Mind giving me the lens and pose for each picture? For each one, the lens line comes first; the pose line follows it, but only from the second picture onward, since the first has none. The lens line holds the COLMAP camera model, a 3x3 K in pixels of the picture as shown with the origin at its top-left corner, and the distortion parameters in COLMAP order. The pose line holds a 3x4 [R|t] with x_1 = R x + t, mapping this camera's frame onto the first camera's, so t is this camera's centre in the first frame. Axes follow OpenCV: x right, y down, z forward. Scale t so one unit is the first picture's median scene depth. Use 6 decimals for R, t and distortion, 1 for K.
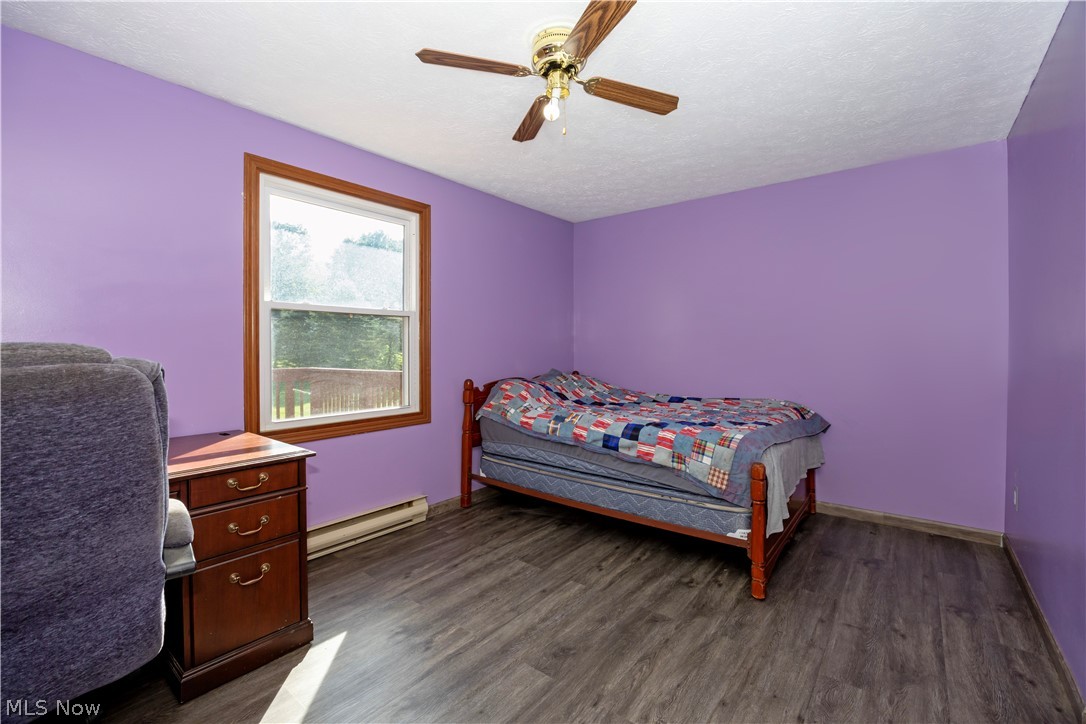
lens RADIAL K [[458.1, 0, 543.0], [0, 458.1, 356.7], [0, 0, 1]] dist [-0.019838, 0.000032]
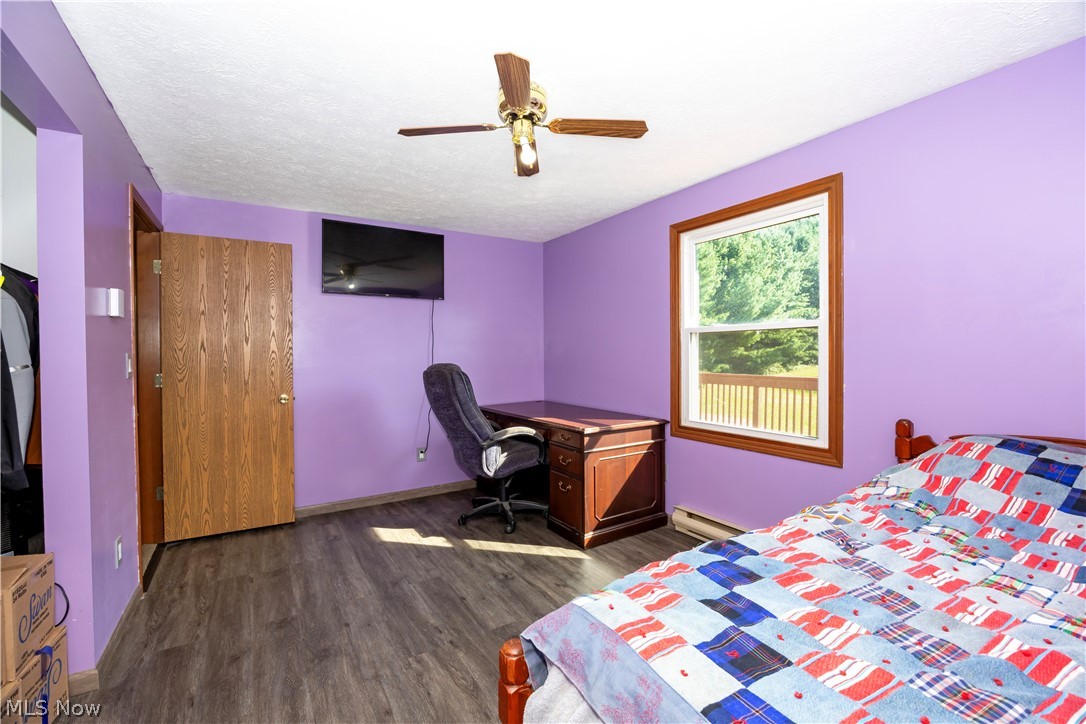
lens RADIAL K [[458.1, 0, 543.0], [0, 458.1, 356.7], [0, 0, 1]] dist [-0.019838, 0.000032]
pose [[-0.316988, 0.009418, -0.948383, 0.665456], [-0.015052, 0.999775, 0.014959, -0.042645], [0.948310, 0.019017, -0.316775, 0.866236]]
